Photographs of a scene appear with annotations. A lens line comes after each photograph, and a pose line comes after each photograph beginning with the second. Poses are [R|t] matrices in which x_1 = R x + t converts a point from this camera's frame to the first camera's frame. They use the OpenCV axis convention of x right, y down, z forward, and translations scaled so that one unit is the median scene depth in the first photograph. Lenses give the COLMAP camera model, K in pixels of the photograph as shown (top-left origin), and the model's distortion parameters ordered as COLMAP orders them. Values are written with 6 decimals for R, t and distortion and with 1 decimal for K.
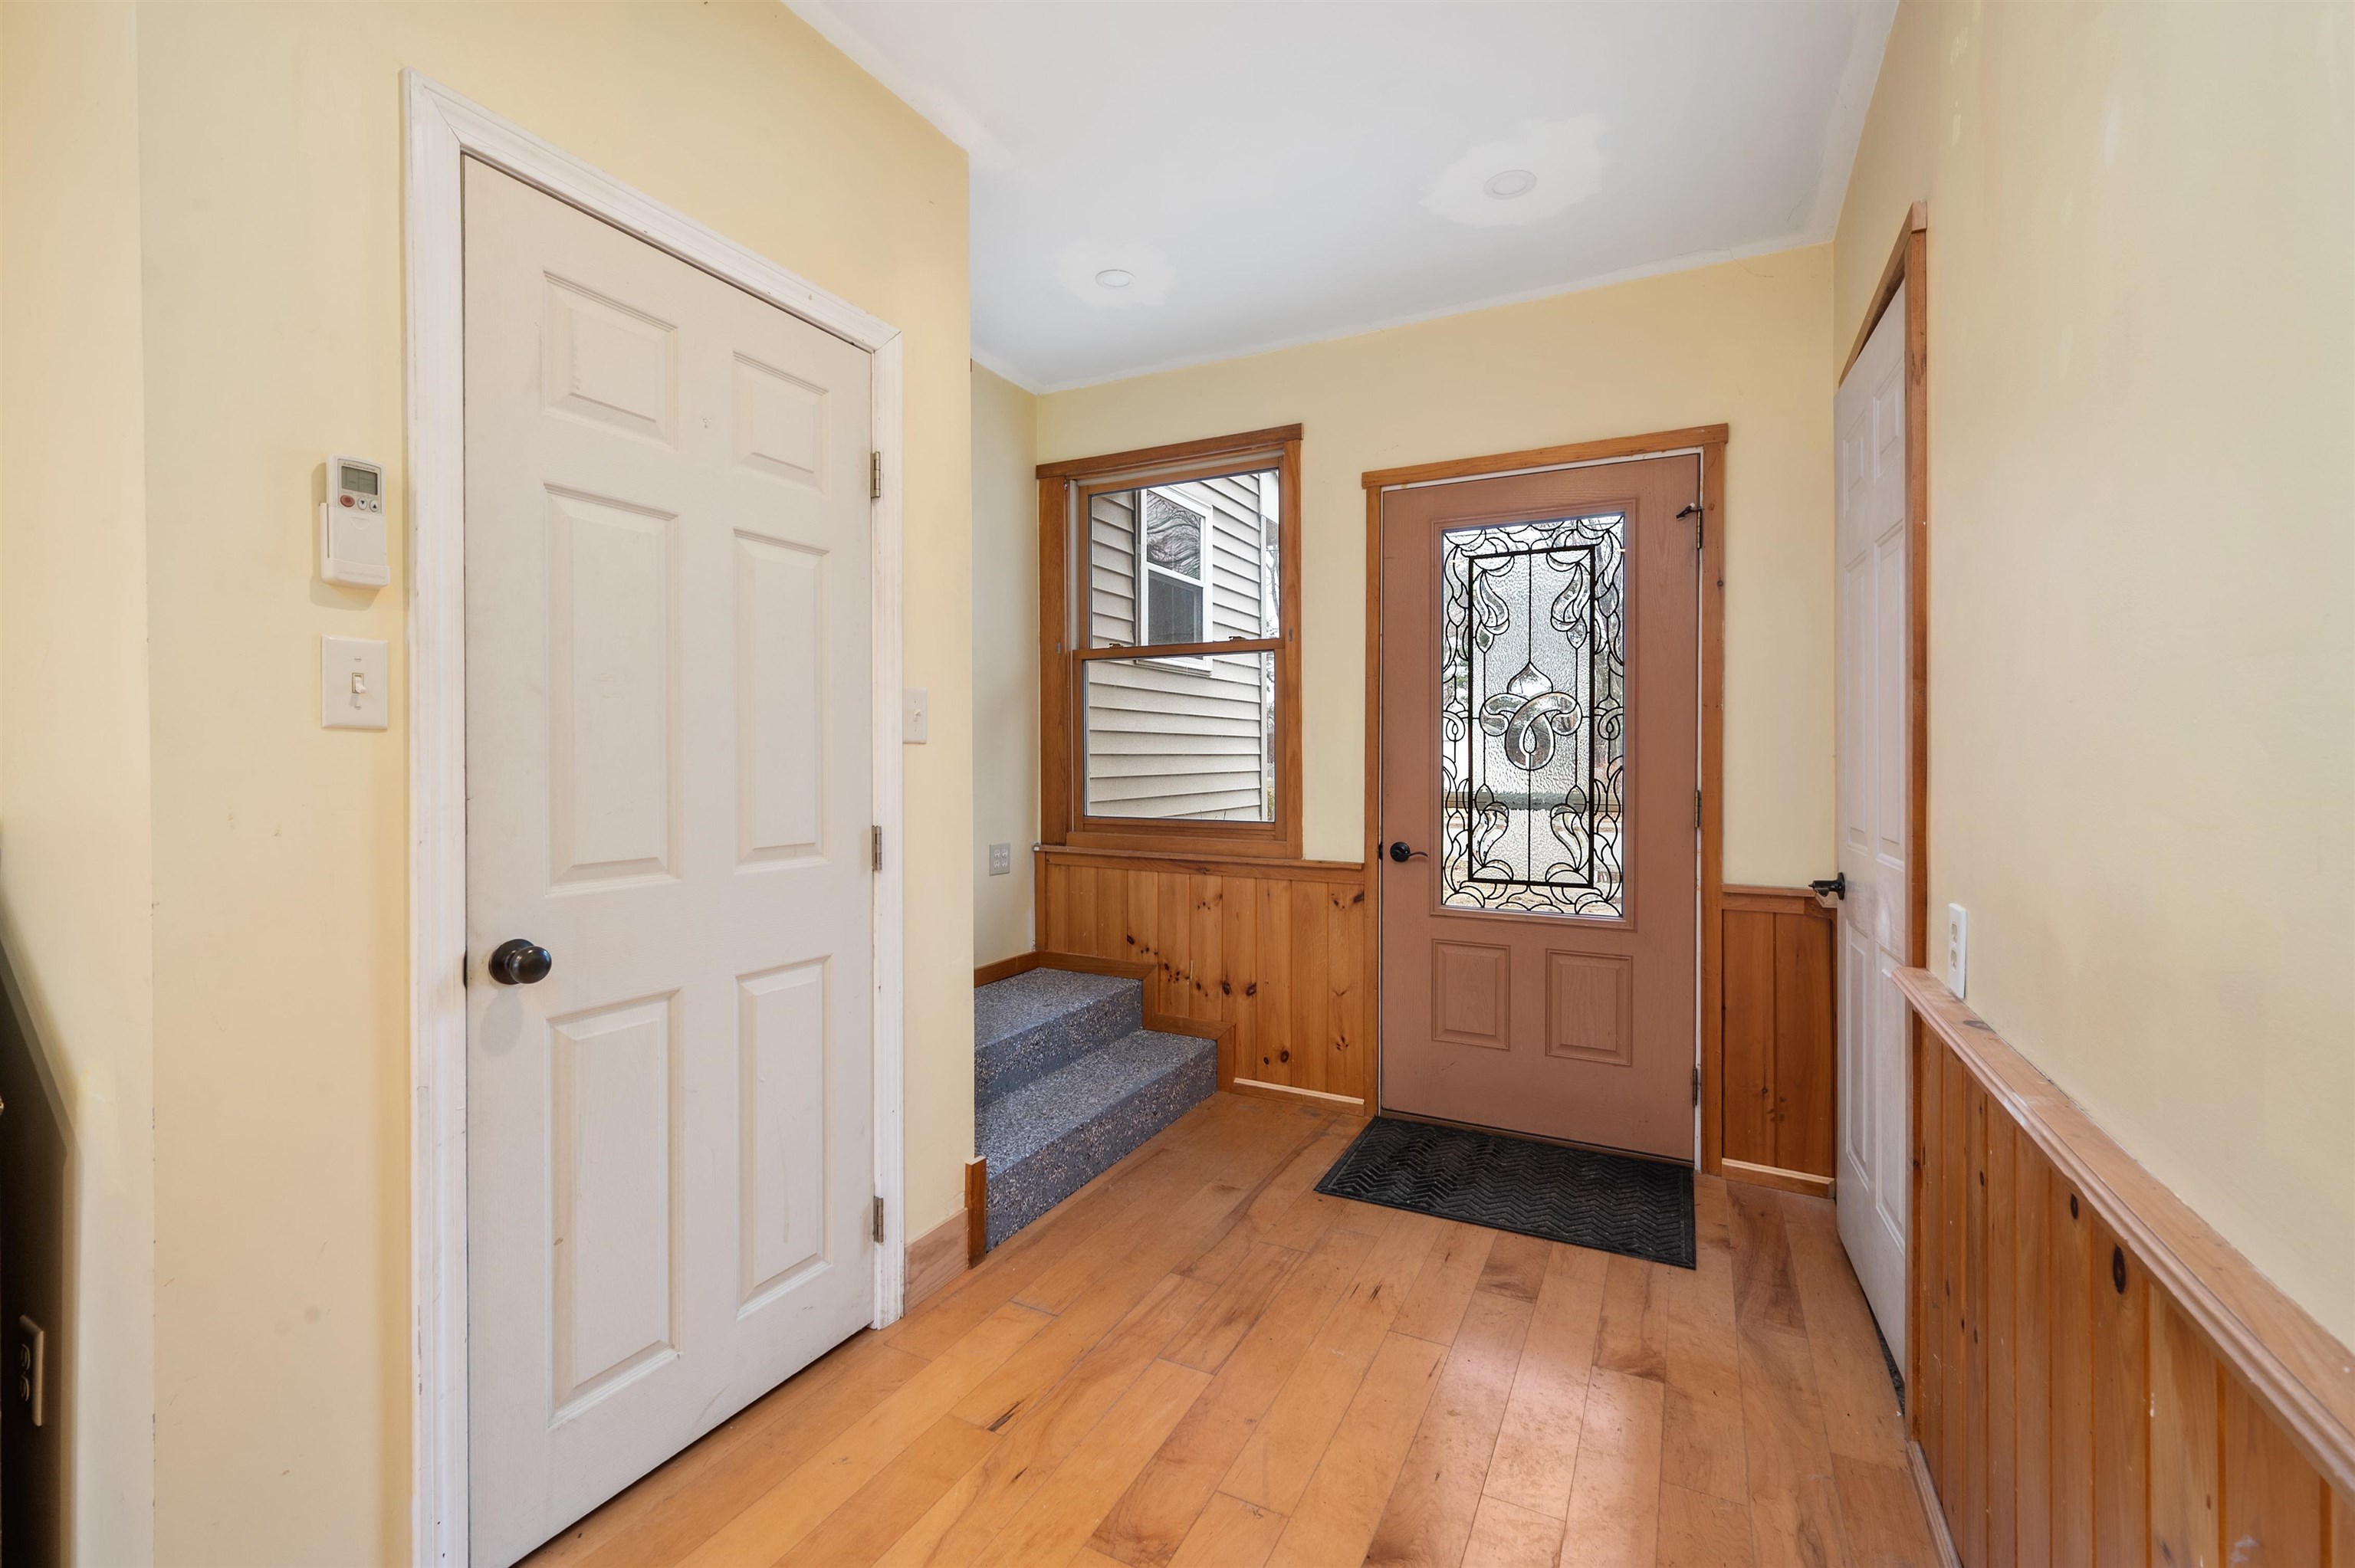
lens RADIAL K [[1003.9, 0, 1172.1], [0, 1003.9, 763.7], [0, 0, 1]] dist [0.000013, -0.000095]
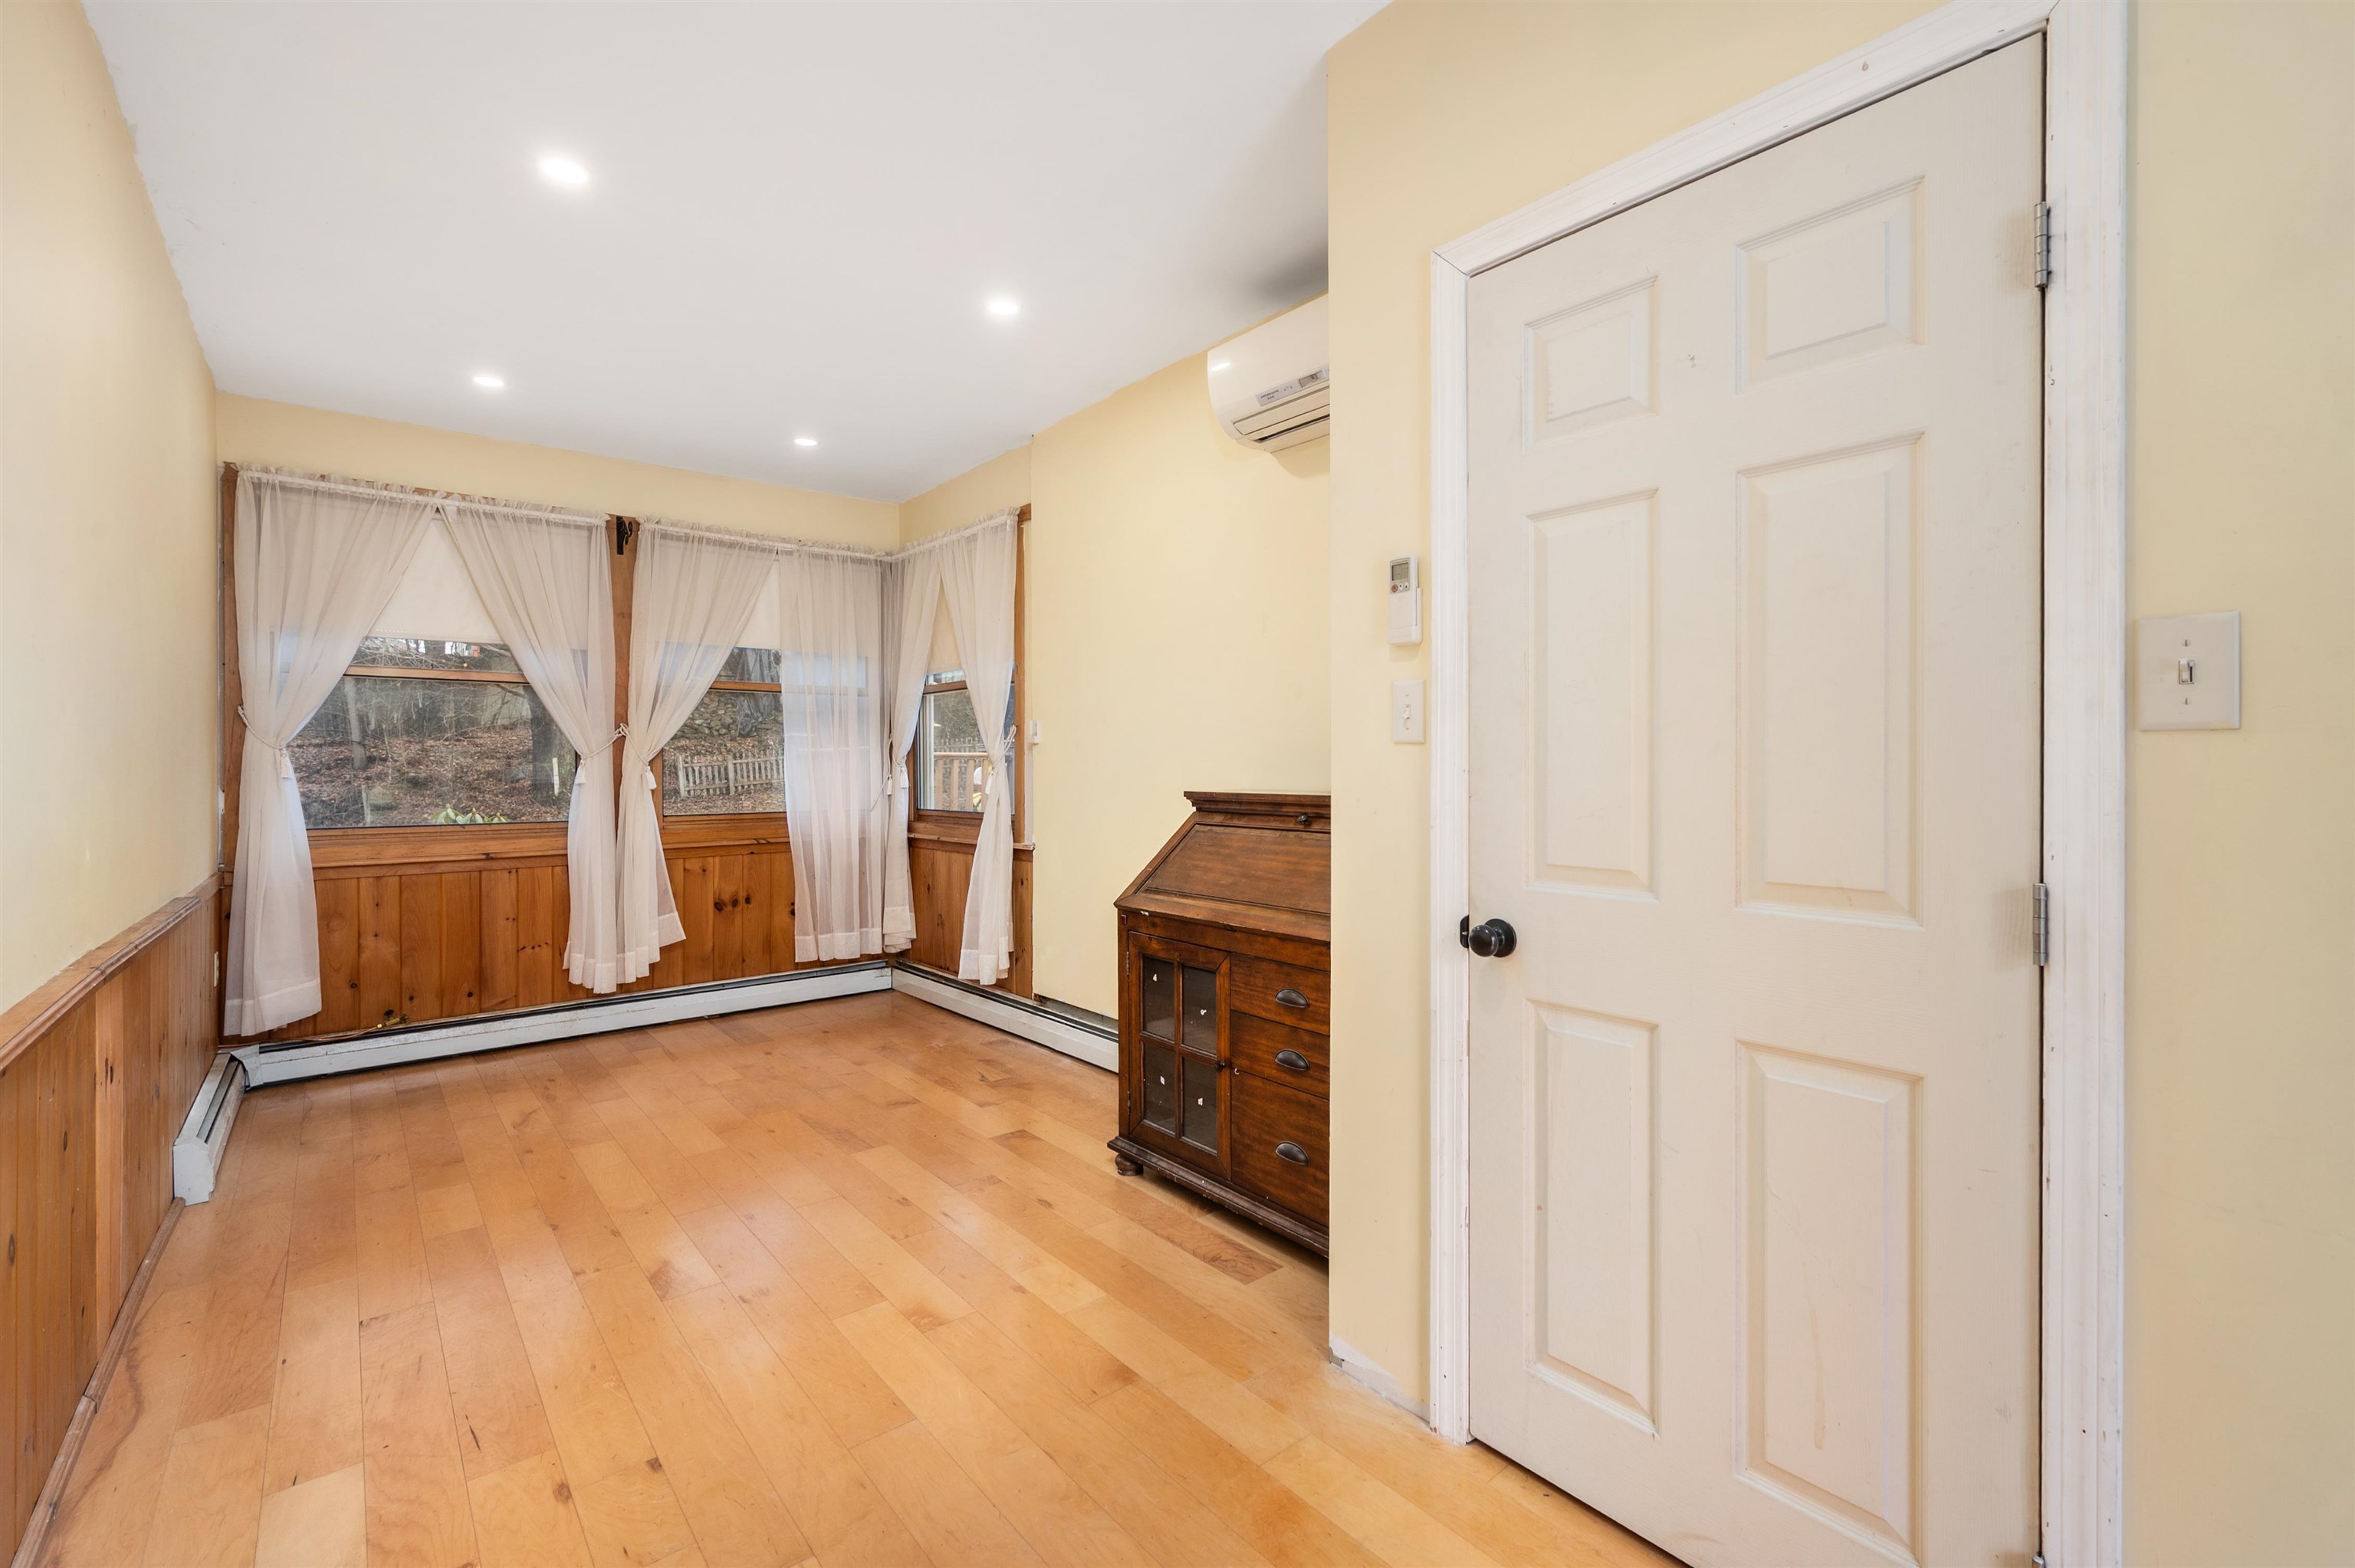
lens RADIAL K [[1003.9, 0, 1172.1], [0, 1003.9, 763.7], [0, 0, 1]] dist [0.000013, -0.000095]
pose [[-0.392538, 0.004452, -0.919725, 0.560964], [-0.001484, 0.999984, 0.005474, -0.010819], [0.919735, 0.003514, -0.392525, 1.092806]]
